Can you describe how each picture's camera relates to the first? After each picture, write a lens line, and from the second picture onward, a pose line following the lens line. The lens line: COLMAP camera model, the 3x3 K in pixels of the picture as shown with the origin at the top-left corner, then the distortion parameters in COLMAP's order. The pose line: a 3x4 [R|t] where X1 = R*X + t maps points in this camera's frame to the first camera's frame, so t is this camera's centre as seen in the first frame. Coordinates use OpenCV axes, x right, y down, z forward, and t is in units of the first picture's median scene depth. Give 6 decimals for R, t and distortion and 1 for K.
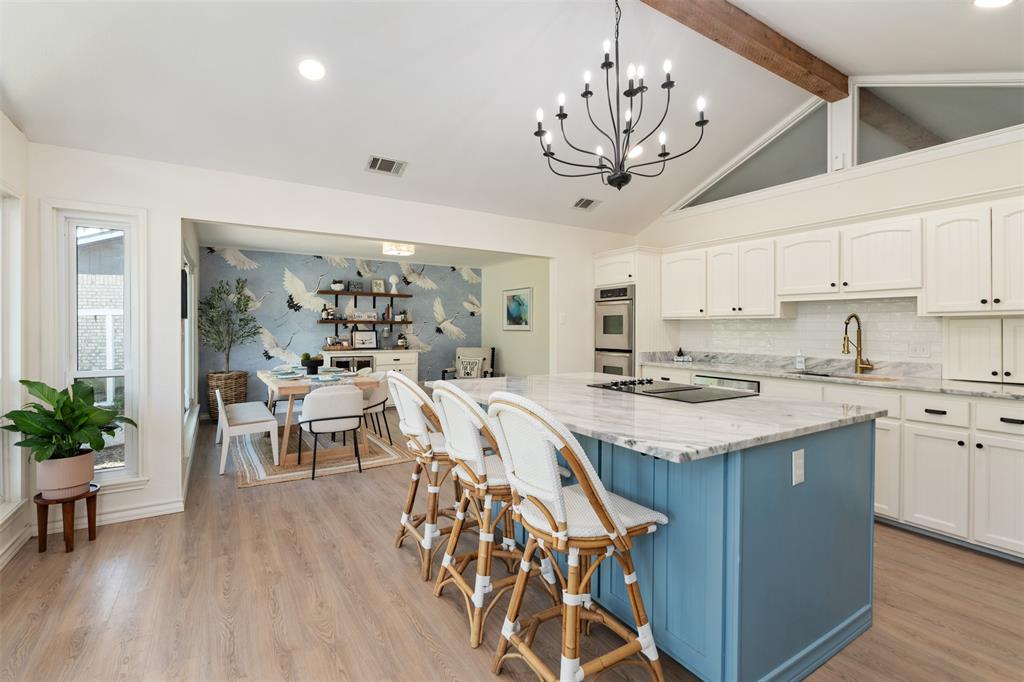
lens RADIAL K [[461.8, 0, 513.0], [0, 461.8, 328.6], [0, 0, 1]] dist [-0.002650, -0.000082]
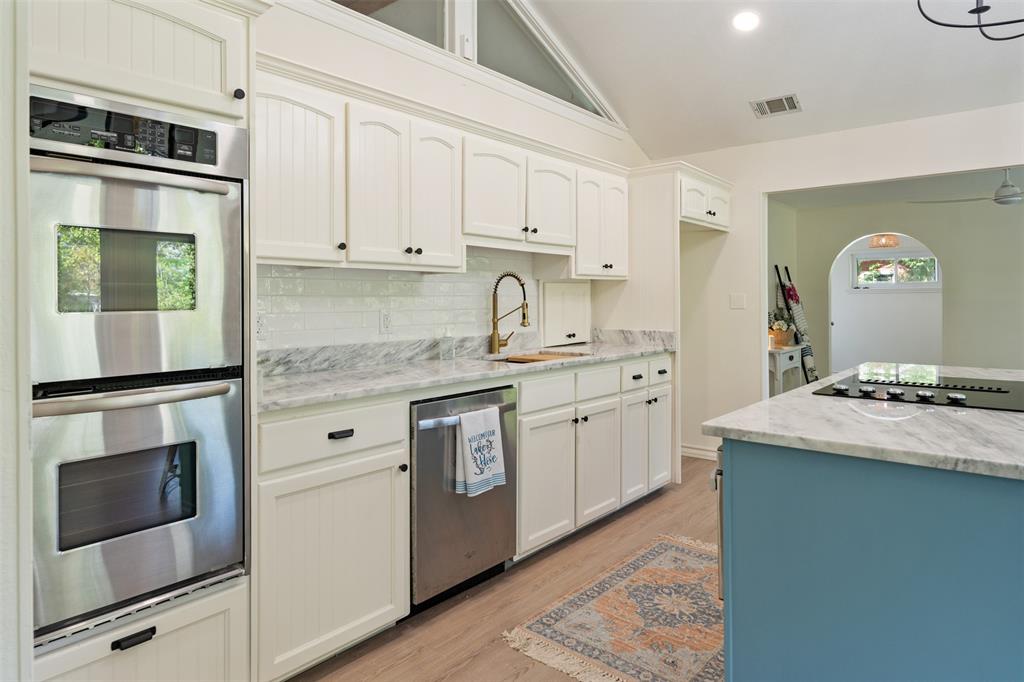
lens RADIAL K [[617.6, 0, 516.5], [0, 617.6, 297.1], [0, 0, 1]] dist [-0.001116, -0.000244]
pose [[-0.310831, 0.001372, 0.950464, -0.098597], [0.004276, 0.999991, -0.000045, 0.004068], [-0.950456, 0.004050, -0.310834, 0.657074]]
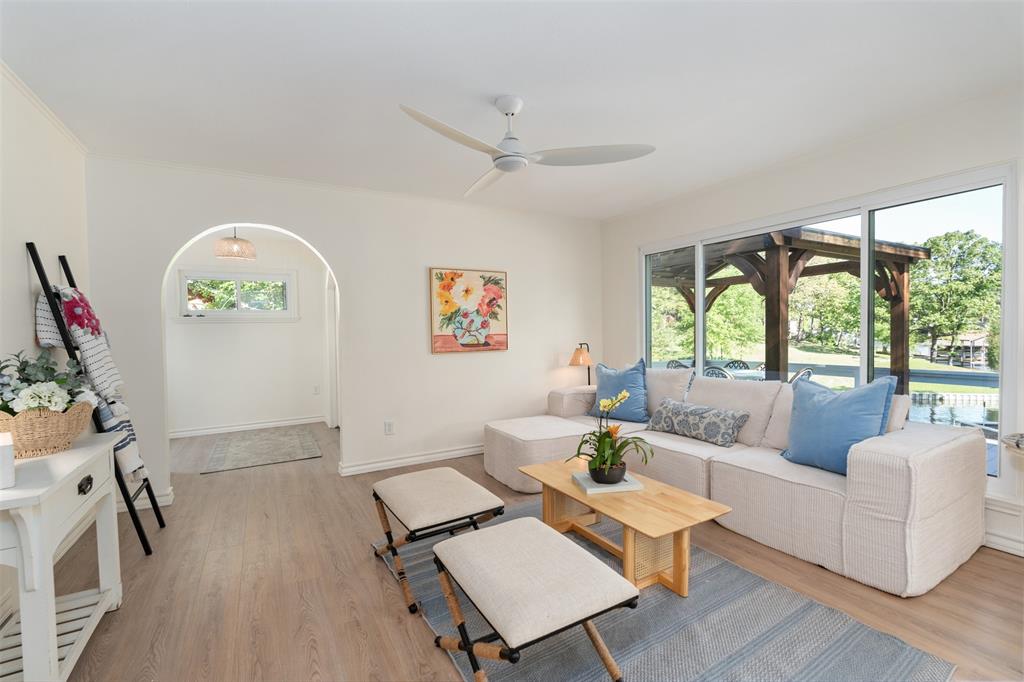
lens RADIAL K [[442.3, 0, 512.0], [0, 442.3, 341.0], [0, 0, 1]] dist [-0.003727, -0.000550]
pose [[-0.998494, 0.008901, 0.054136, 0.406393], [0.010339, 0.999600, 0.026333, 0.015877], [-0.053880, 0.026853, -0.998186, 0.203930]]
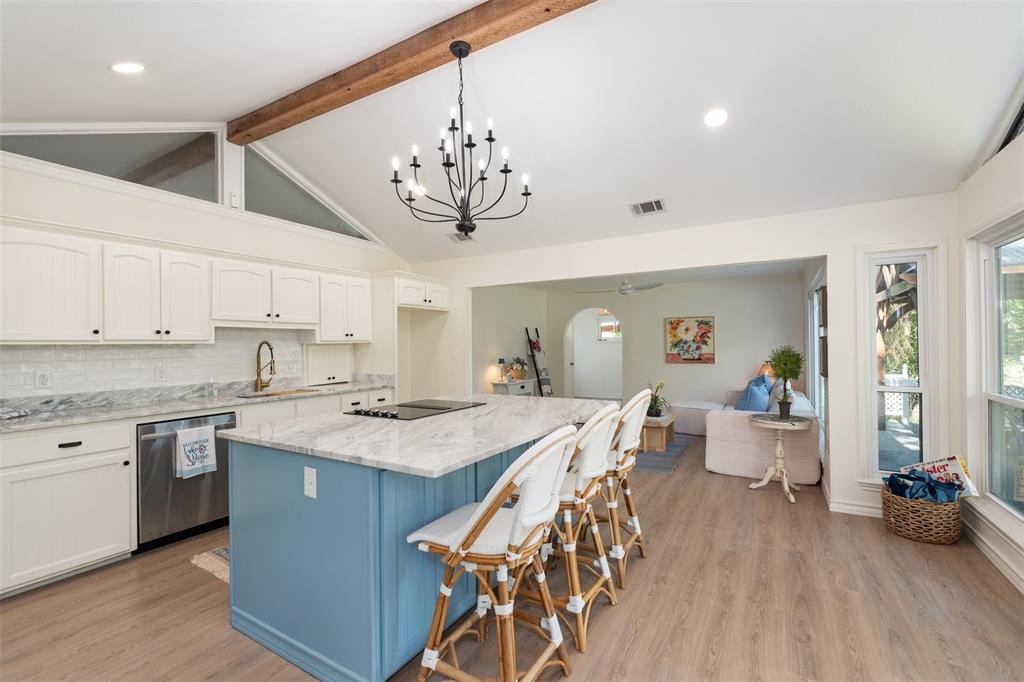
lens RADIAL K [[446.2, 0, 513.0], [0, 446.2, 341.5], [0, 0, 1]] dist [-0.003637, -0.000304]
pose [[-0.451591, 0.005578, 0.892208, -0.284265], [0.011320, 0.999936, -0.000522, -0.011312], [-0.892153, 0.009864, -0.451625, 0.482579]]
